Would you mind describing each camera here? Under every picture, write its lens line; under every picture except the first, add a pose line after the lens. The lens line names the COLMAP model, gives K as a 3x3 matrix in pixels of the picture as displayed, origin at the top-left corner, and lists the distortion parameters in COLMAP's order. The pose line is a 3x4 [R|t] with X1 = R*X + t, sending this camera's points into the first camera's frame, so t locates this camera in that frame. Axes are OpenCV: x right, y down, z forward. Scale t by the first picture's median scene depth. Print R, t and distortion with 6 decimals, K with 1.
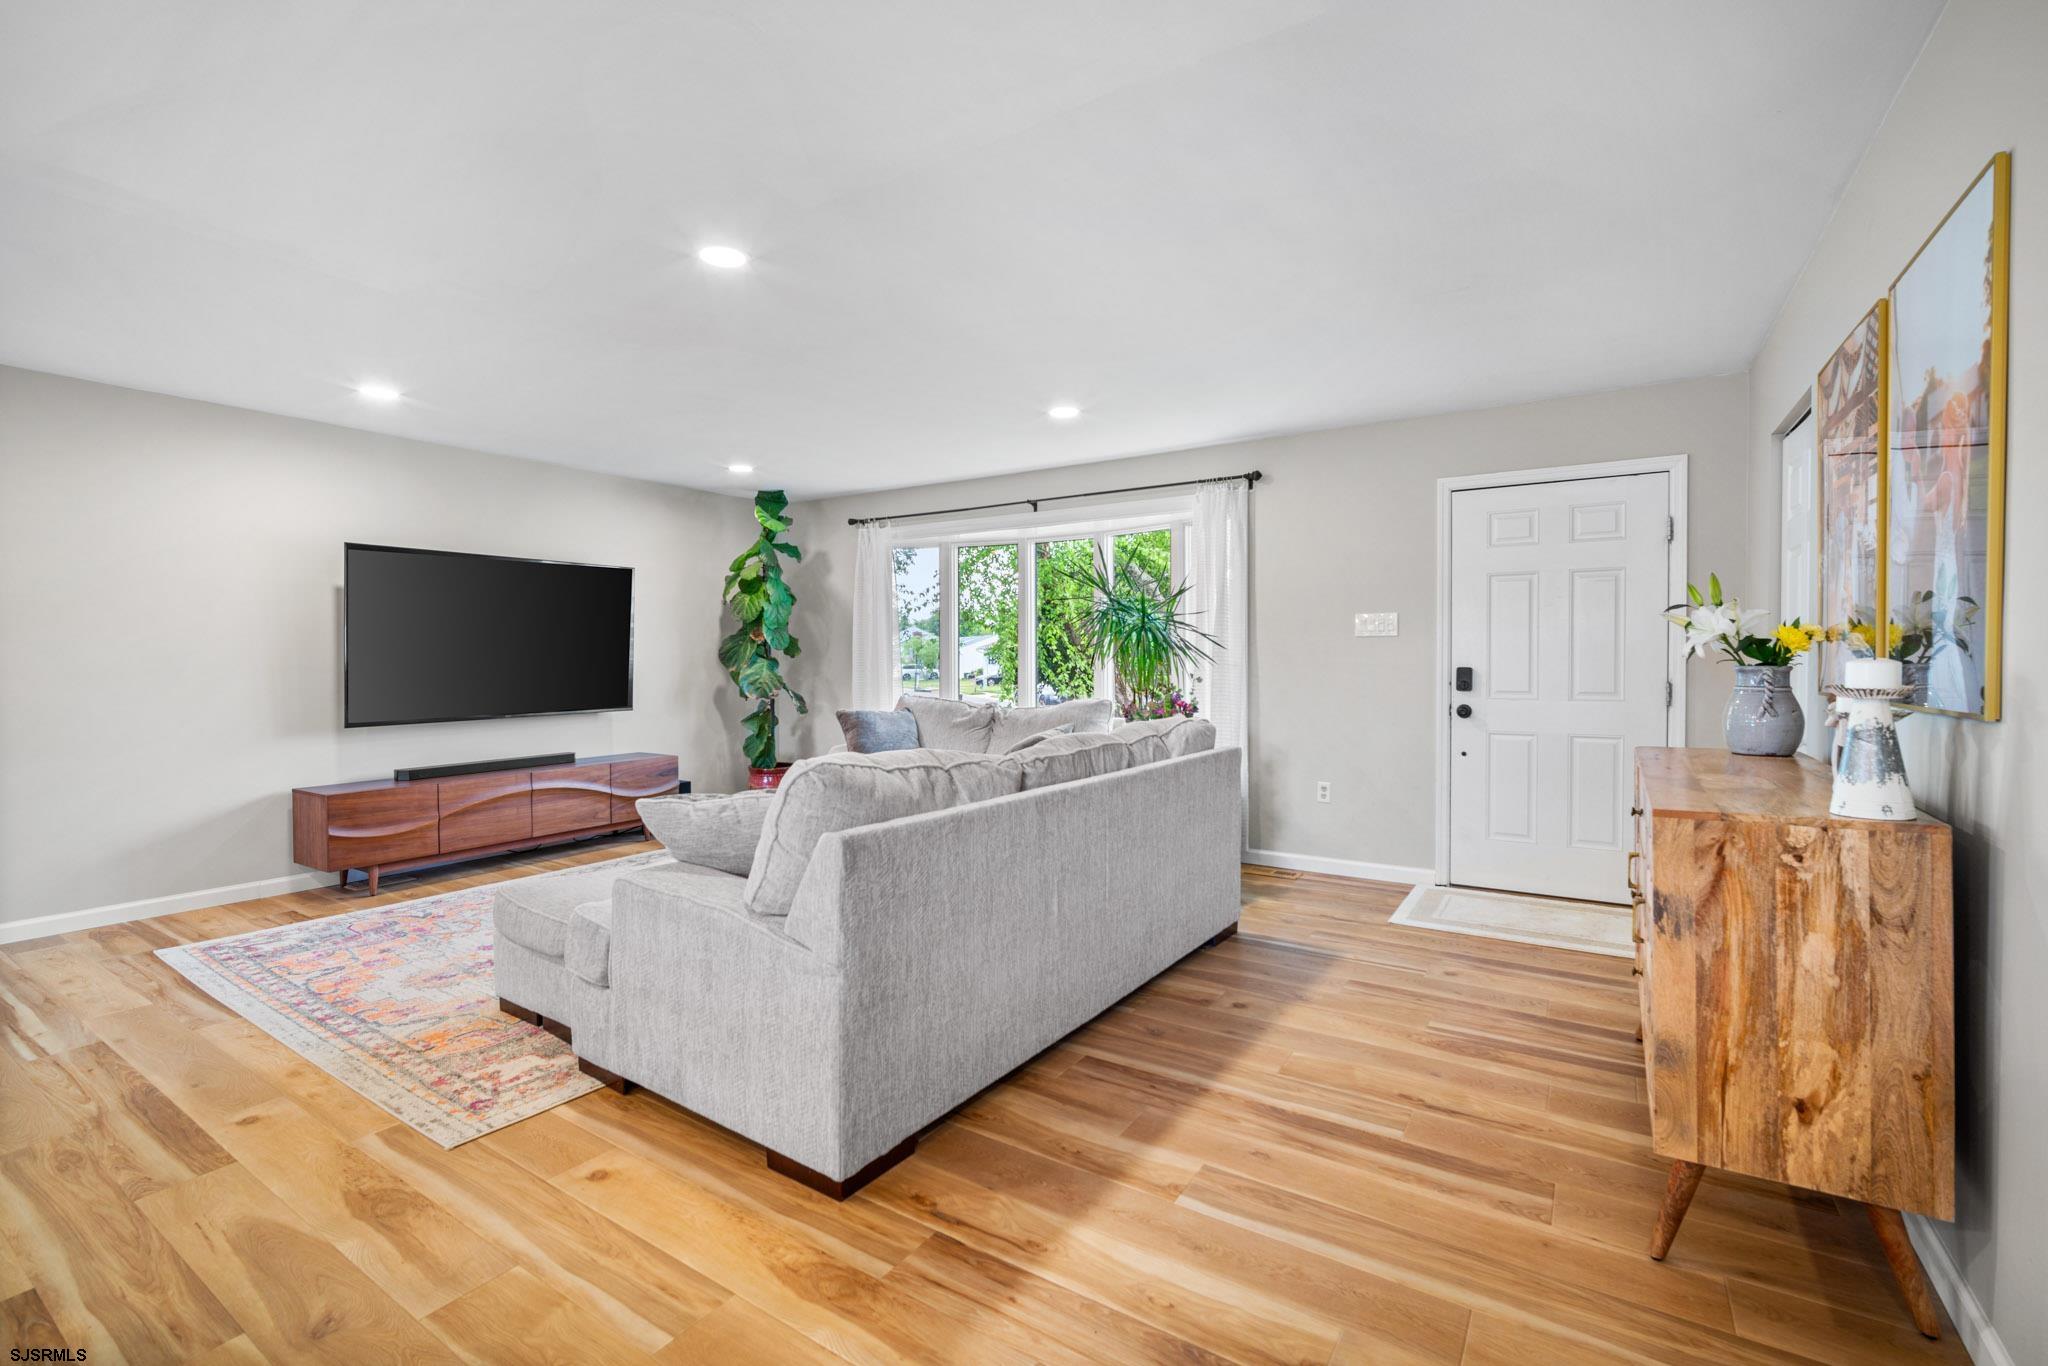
lens RADIAL K [[892.2, 0, 1023.7], [0, 892.2, 675.9], [0, 0, 1]] dist [-0.013937, 0.004332]
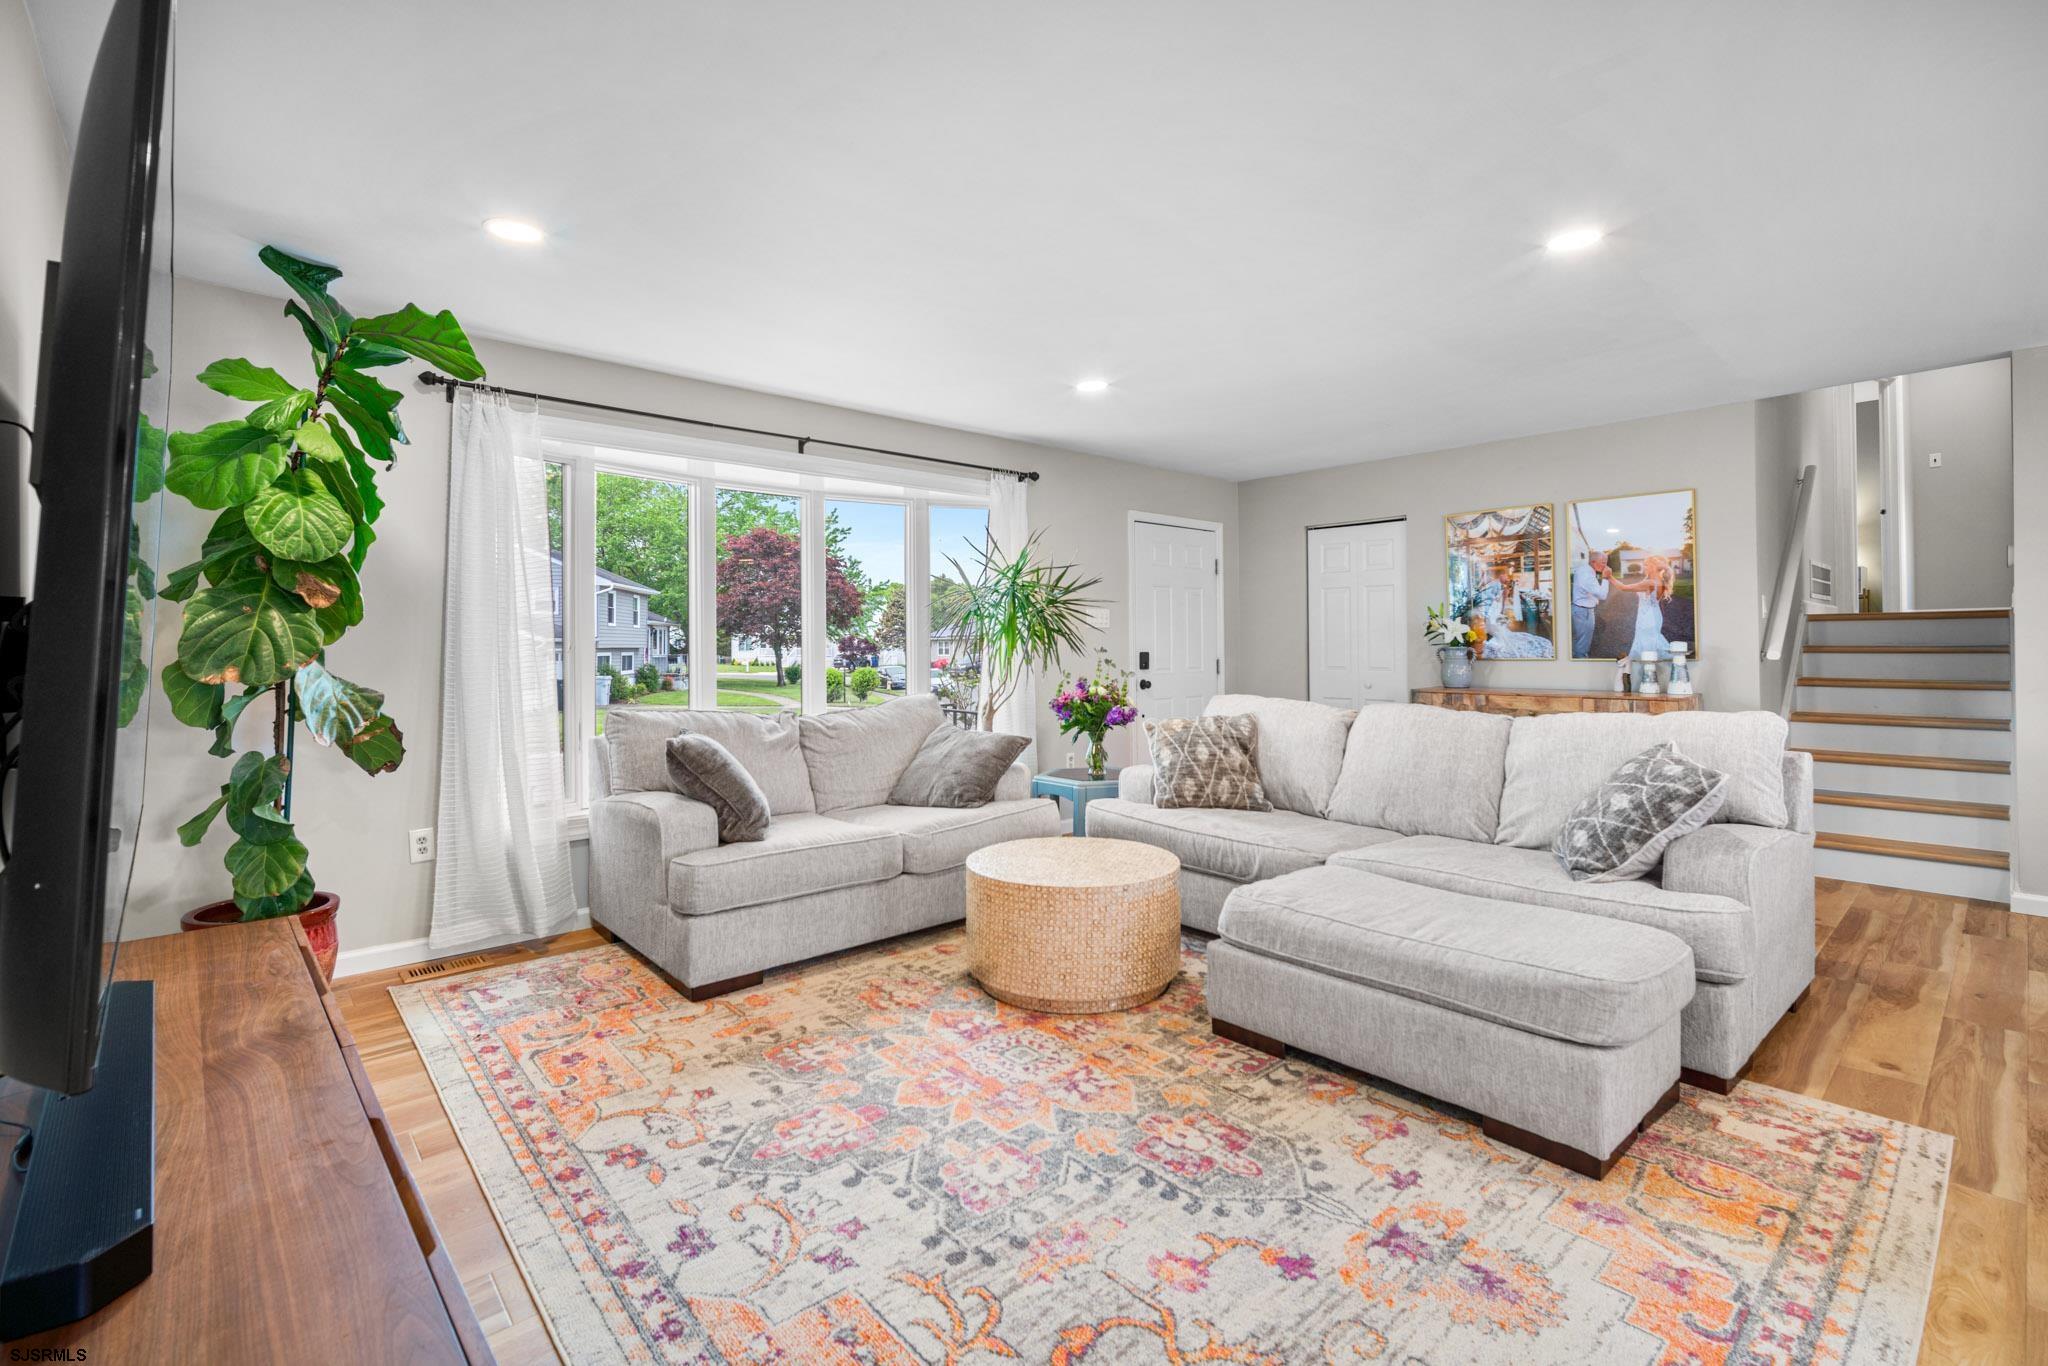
lens RADIAL K [[906.2, 0, 1018.0], [0, 906.2, 653.3], [0, 0, 1]] dist [-0.016380, 0.004795]
pose [[0.263654, -0.009179, 0.964574, -0.892056], [0.026593, 0.999644, 0.002244, -0.015942], [-0.964251, 0.025060, 0.263804, 0.820744]]
